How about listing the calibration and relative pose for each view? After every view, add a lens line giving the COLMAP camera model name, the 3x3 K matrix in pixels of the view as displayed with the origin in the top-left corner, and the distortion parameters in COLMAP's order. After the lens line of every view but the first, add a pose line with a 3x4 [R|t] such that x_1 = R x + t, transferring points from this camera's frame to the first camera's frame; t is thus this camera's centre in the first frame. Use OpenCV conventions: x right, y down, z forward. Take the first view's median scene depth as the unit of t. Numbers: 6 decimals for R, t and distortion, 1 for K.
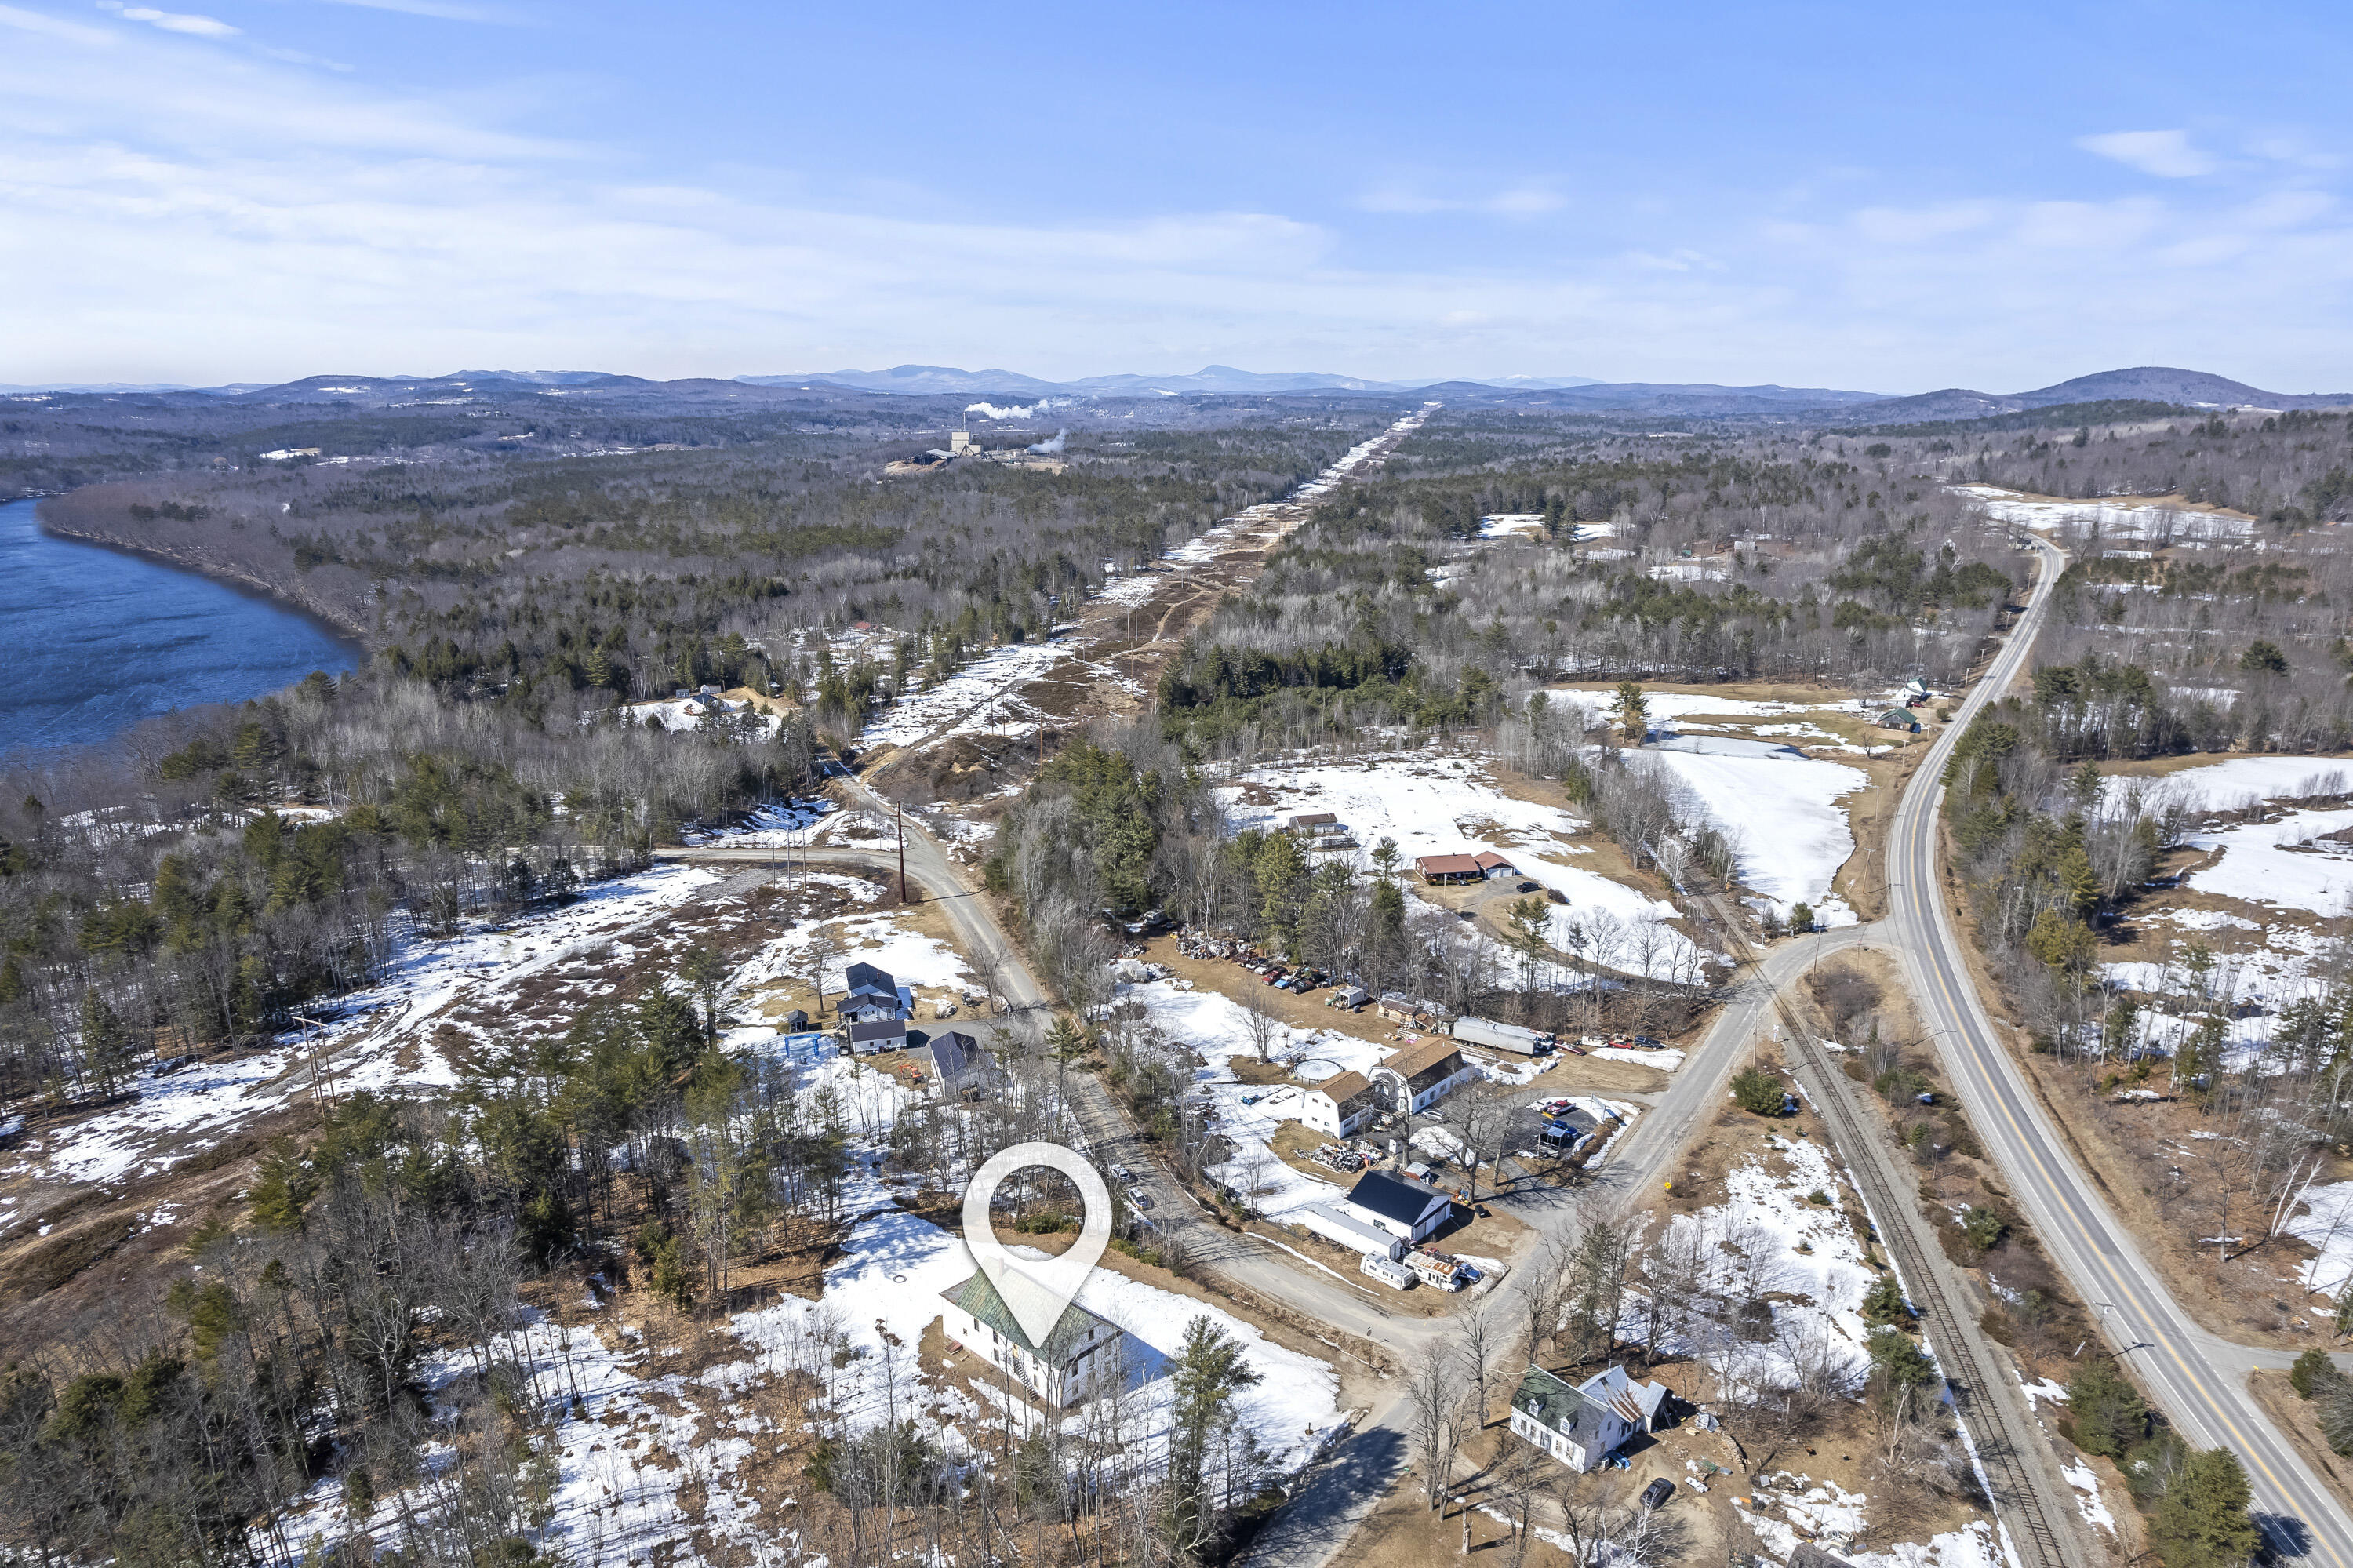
lens RADIAL K [[1499.6, 0, 1176.5], [0, 1499.6, 784.0], [0, 0, 1]] dist [-0.037353, 0.001149]
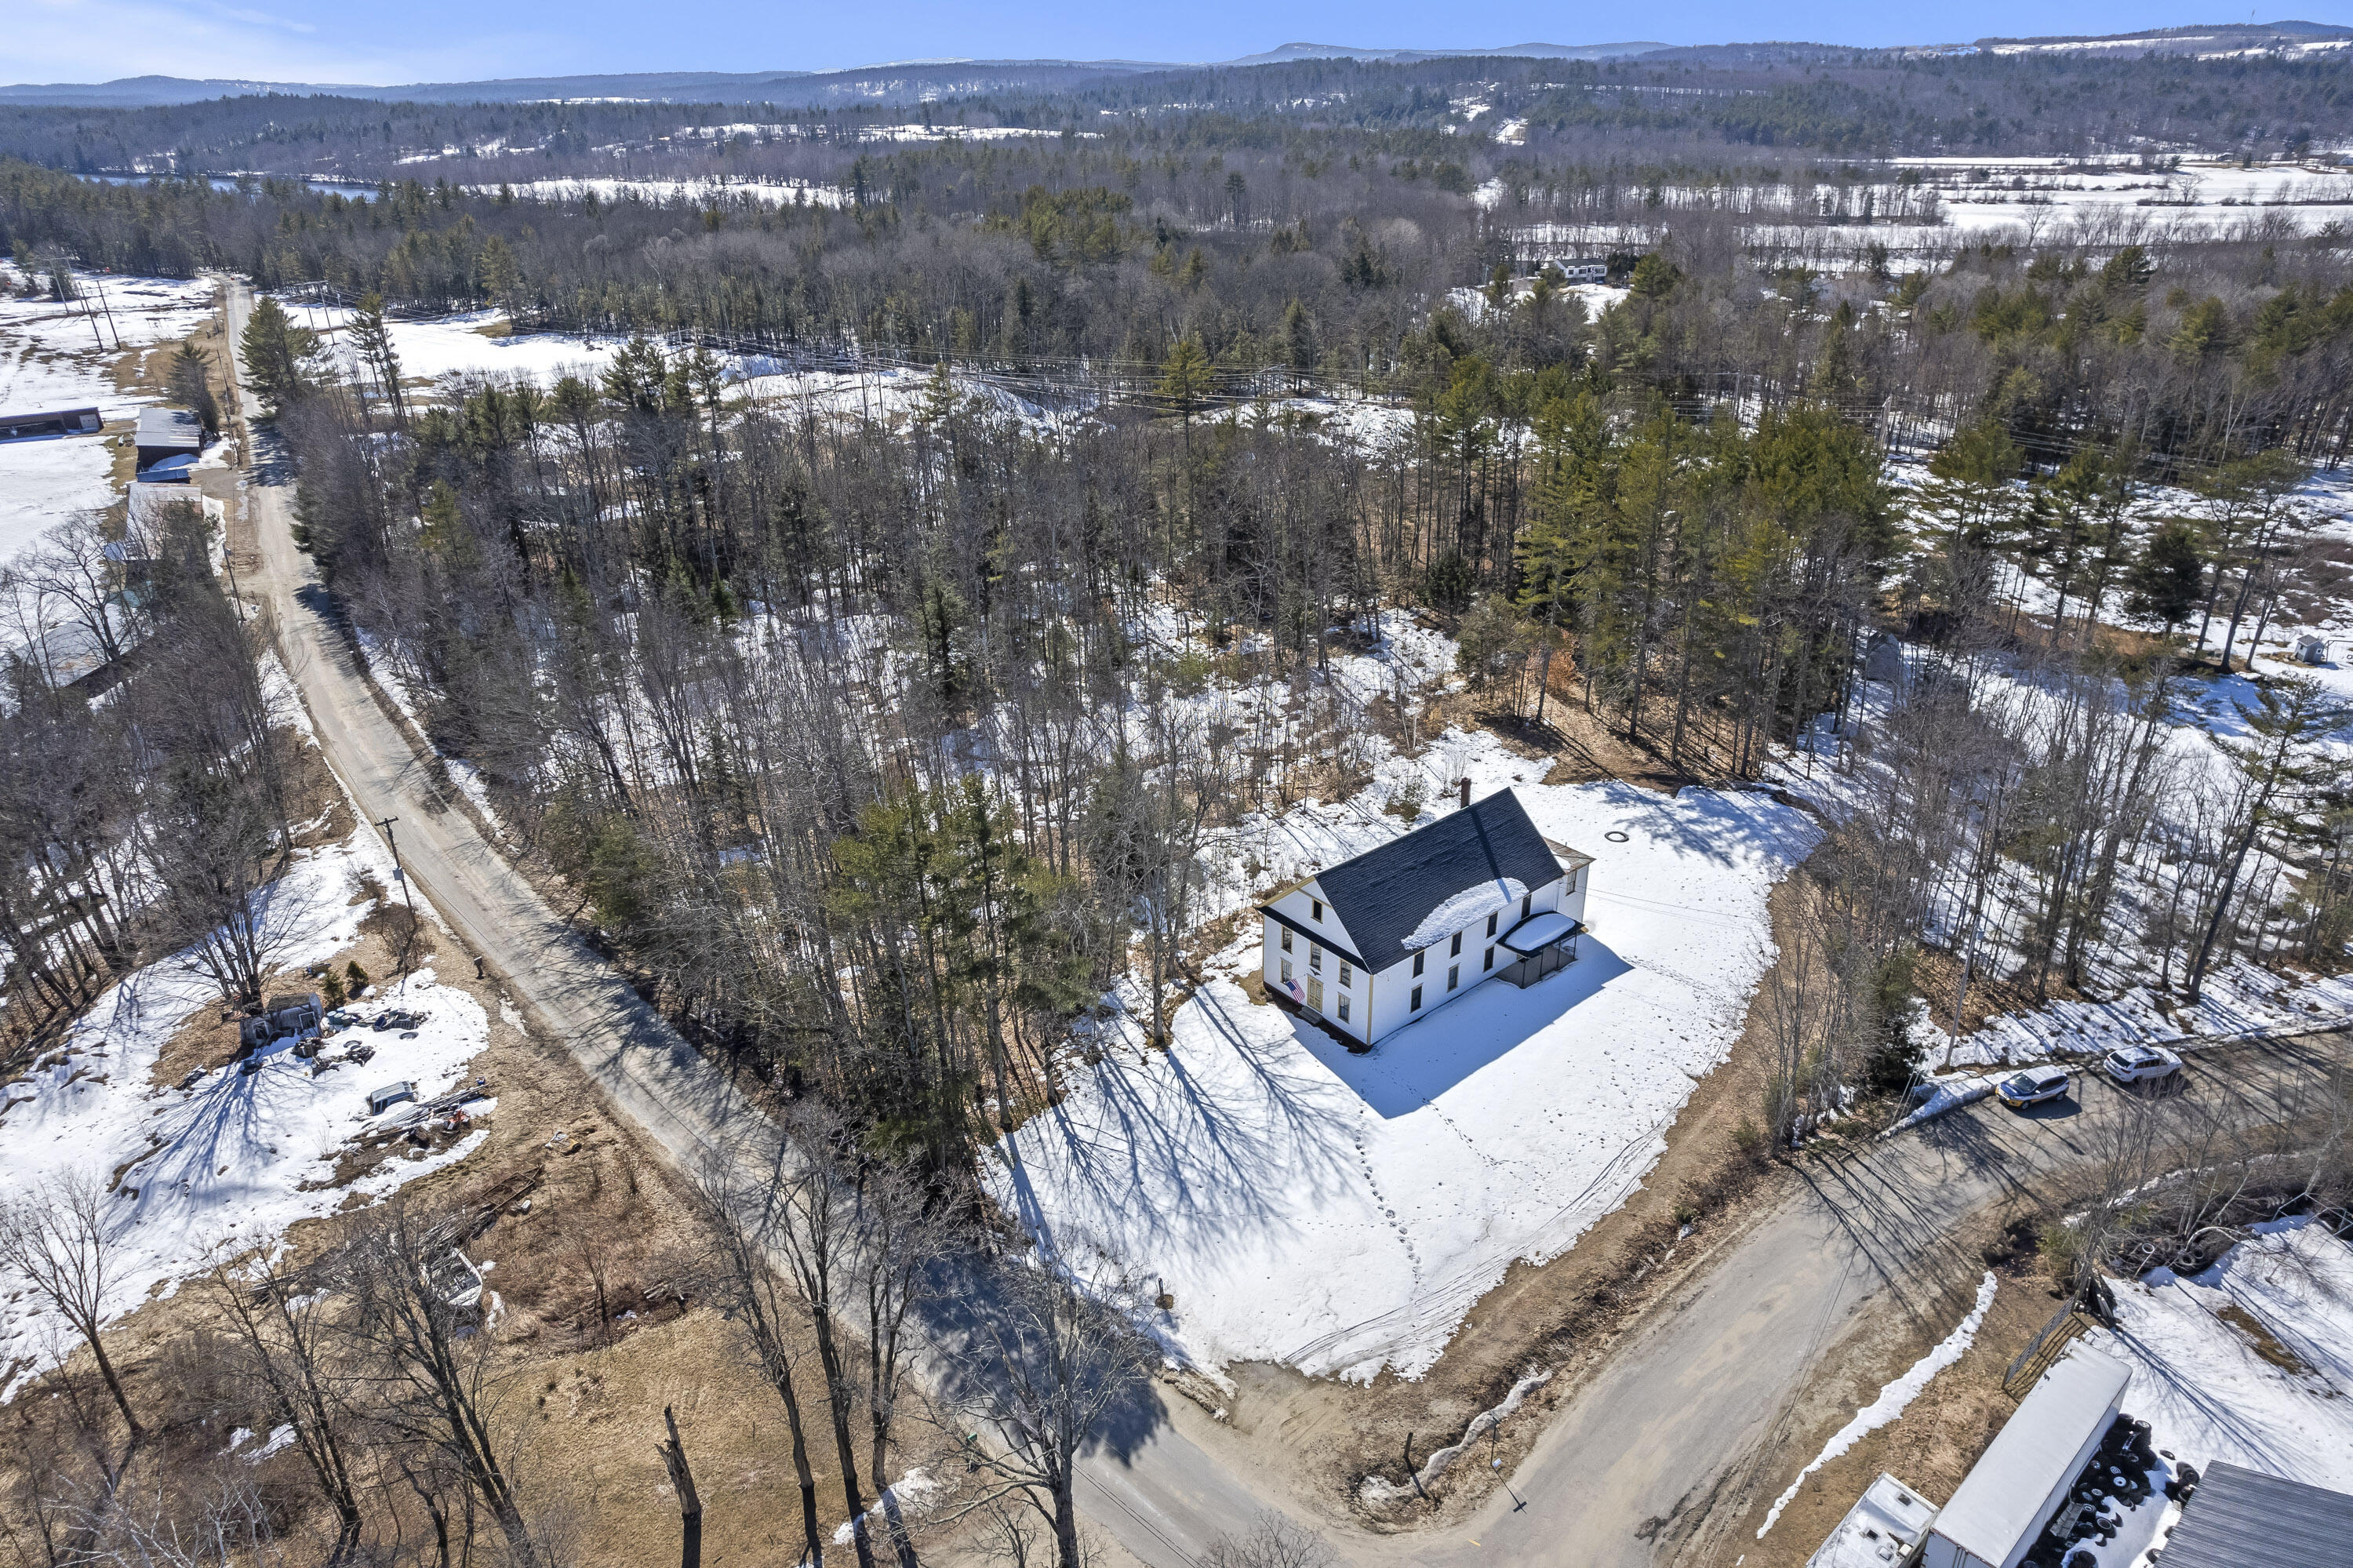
lens RADIAL K [[1499.6, 0, 1176.5], [0, 1499.6, 784.0], [0, 0, 1]] dist [-0.037353, 0.001149]
pose [[-0.114029, 0.428814, -0.896167, 0.328439], [-0.240378, 0.863340, 0.443692, 0.085527], [0.963958, 0.266013, 0.004632, 0.756750]]
